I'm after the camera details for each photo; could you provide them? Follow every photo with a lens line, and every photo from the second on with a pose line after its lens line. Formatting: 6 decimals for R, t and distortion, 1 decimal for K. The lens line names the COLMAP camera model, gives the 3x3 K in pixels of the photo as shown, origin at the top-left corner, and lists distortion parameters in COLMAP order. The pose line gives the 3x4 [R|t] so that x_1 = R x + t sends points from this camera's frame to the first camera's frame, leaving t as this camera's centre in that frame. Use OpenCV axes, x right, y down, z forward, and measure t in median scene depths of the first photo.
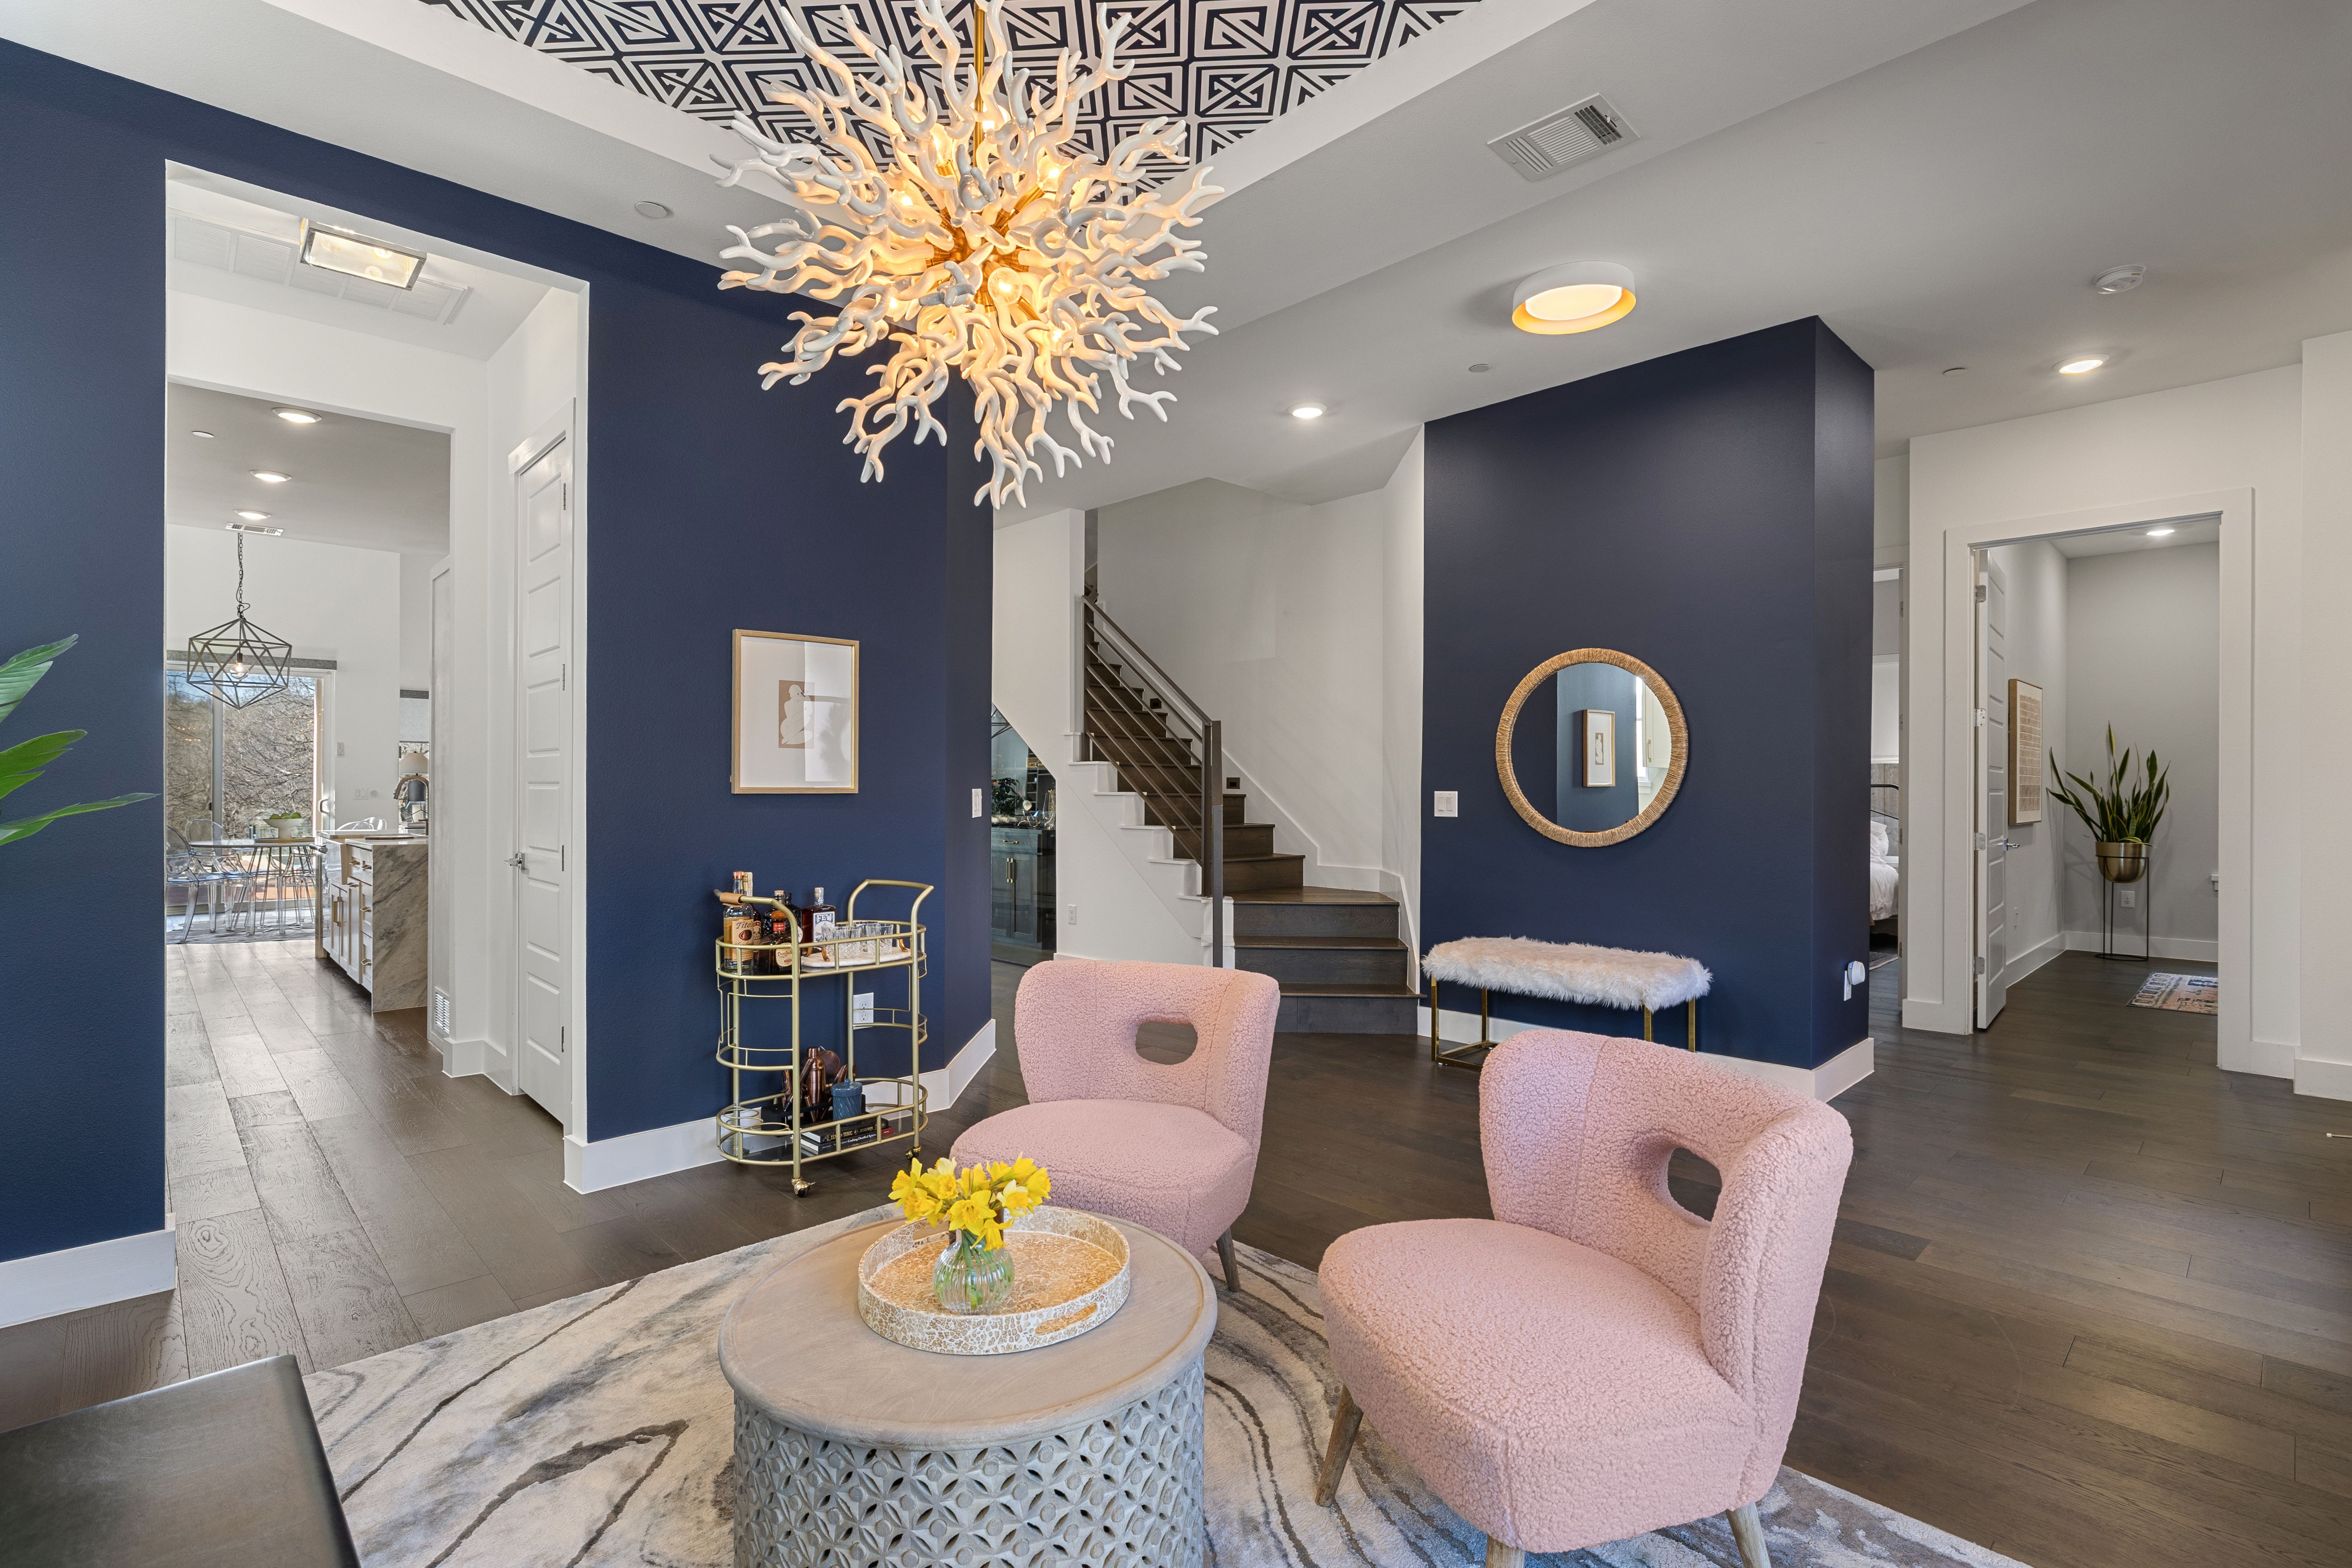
lens RADIAL K [[1113.8, 0, 1187.9], [0, 1113.8, 787.7], [0, 0, 1]] dist [-0.005028, -0.000169]
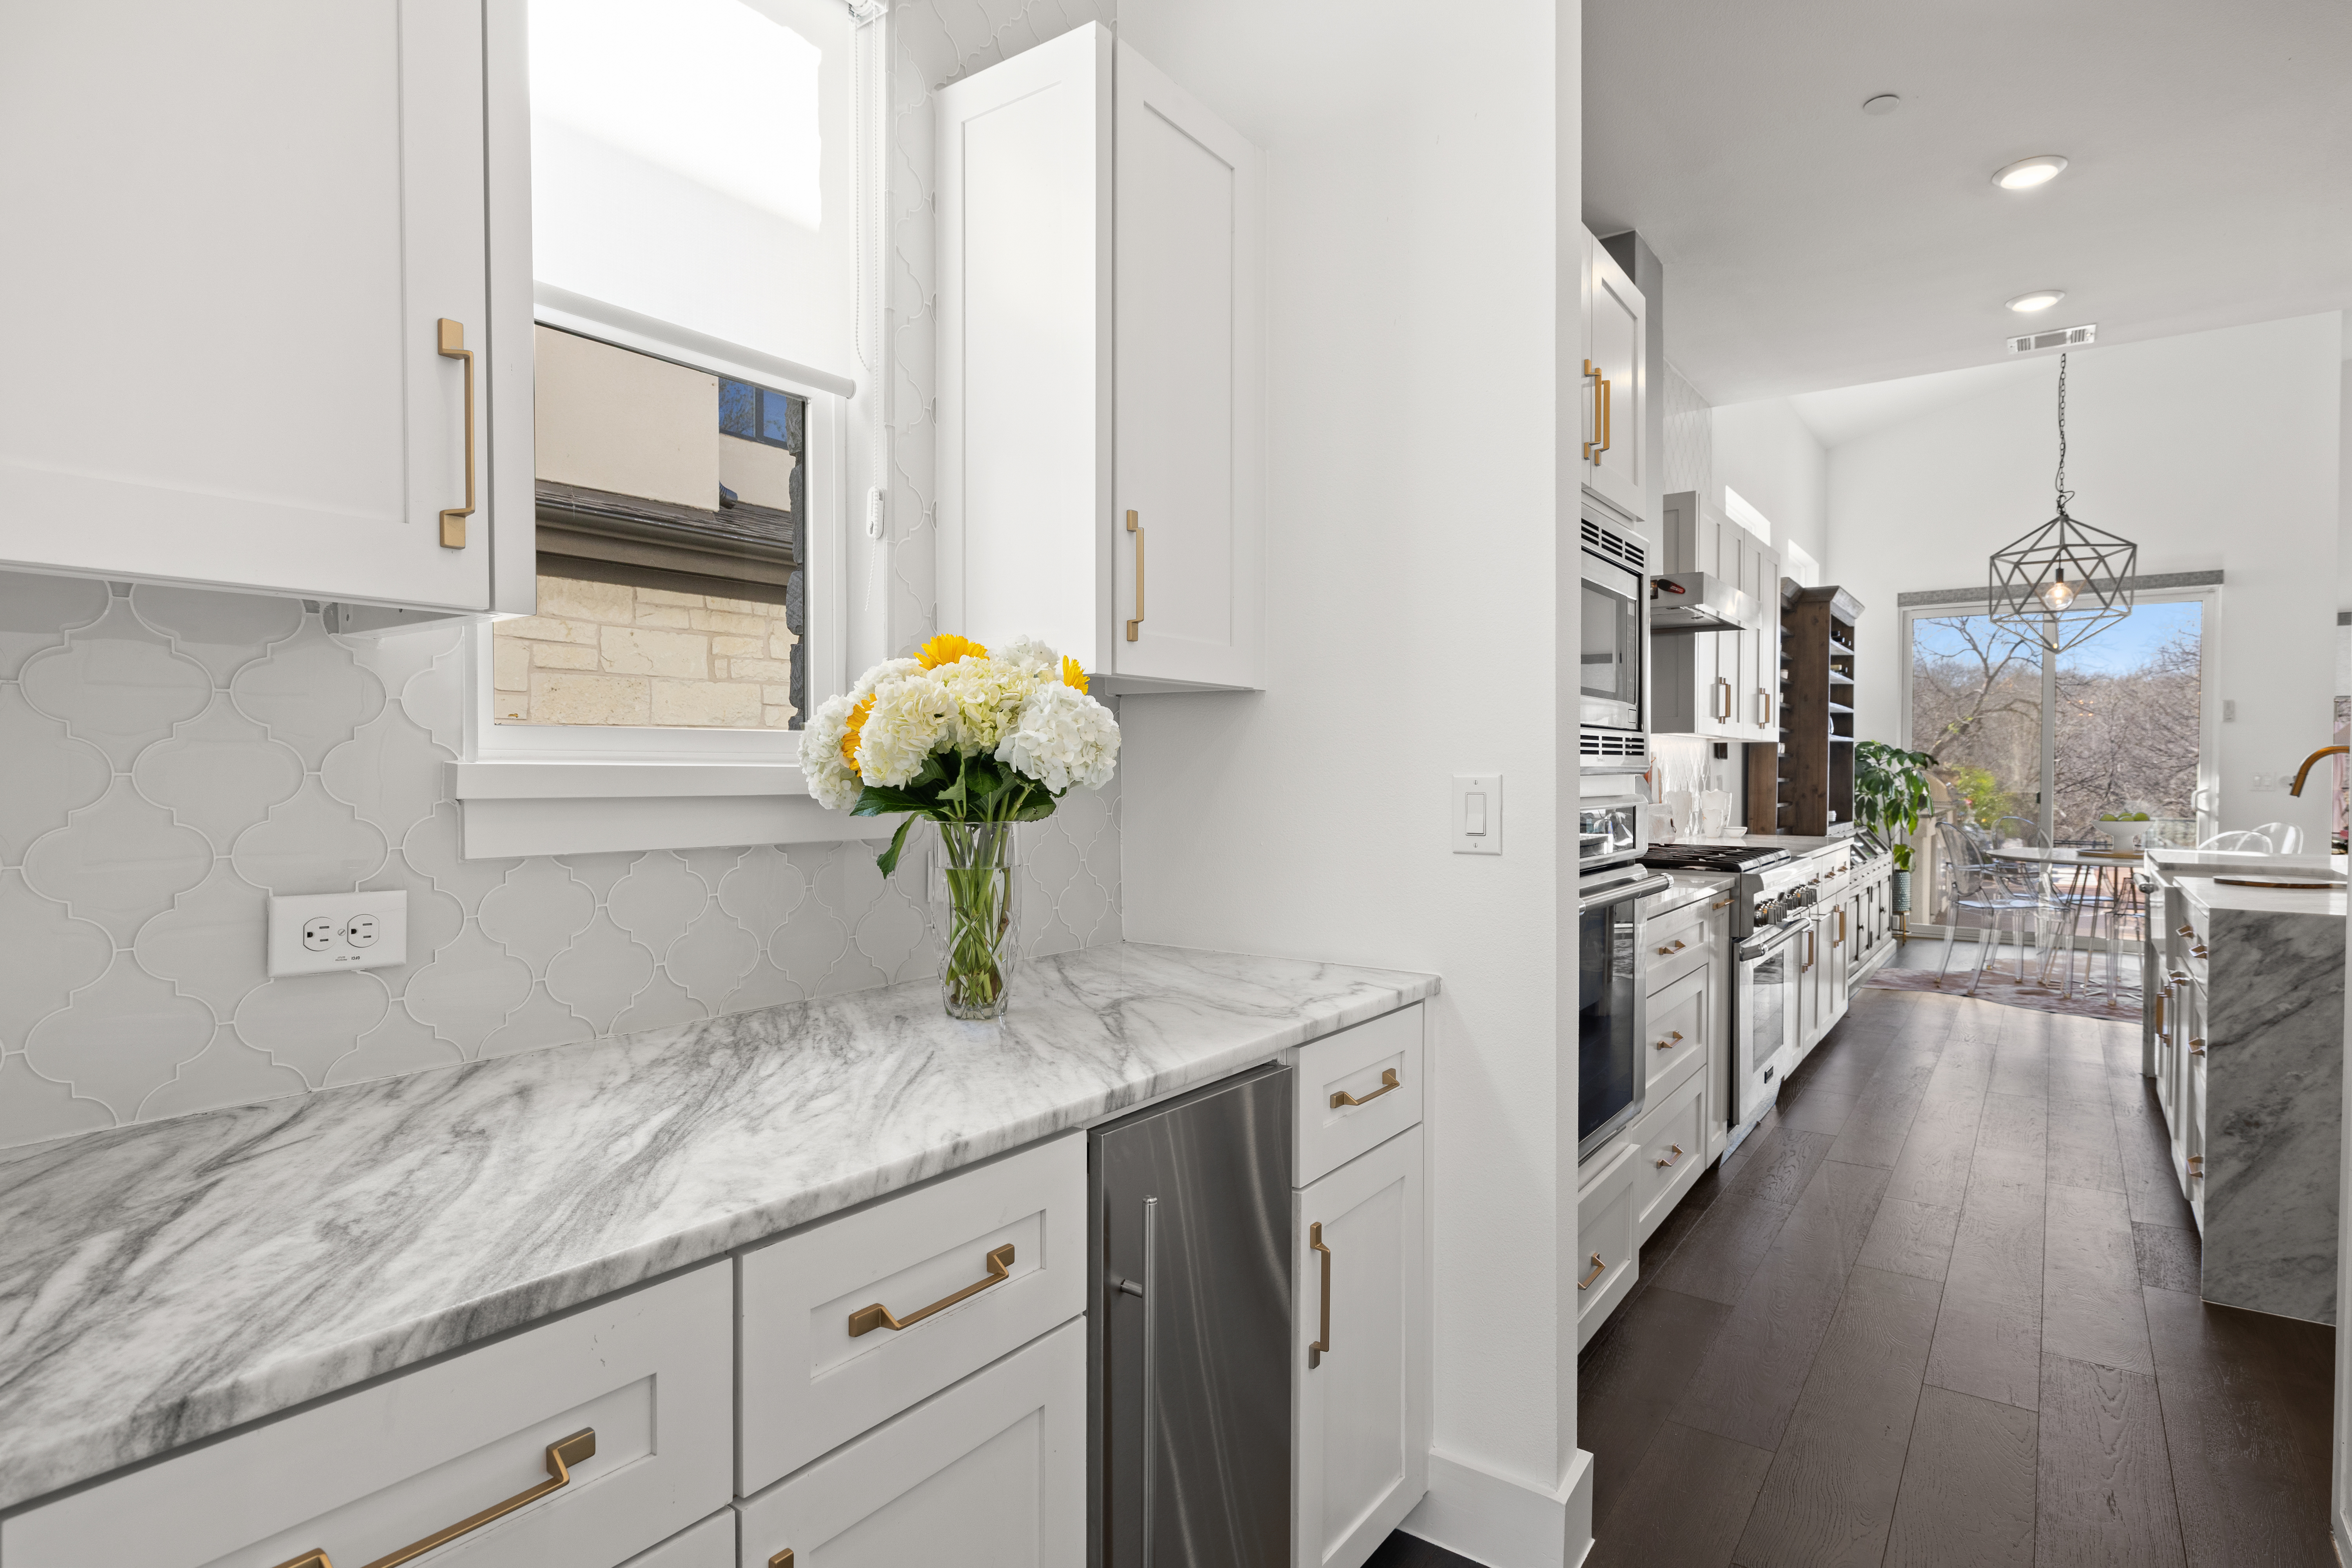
lens RADIAL K [[1274.5, 0, 1165.5], [0, 1274.5, 791.1], [0, 0, 1]] dist [0.004279, -0.000984]
pose [[0.198664, 0.015428, -0.979946, -0.215310], [0.000589, 0.999874, 0.015861, -0.001834], [0.980067, -0.003728, 0.198630, 0.329667]]
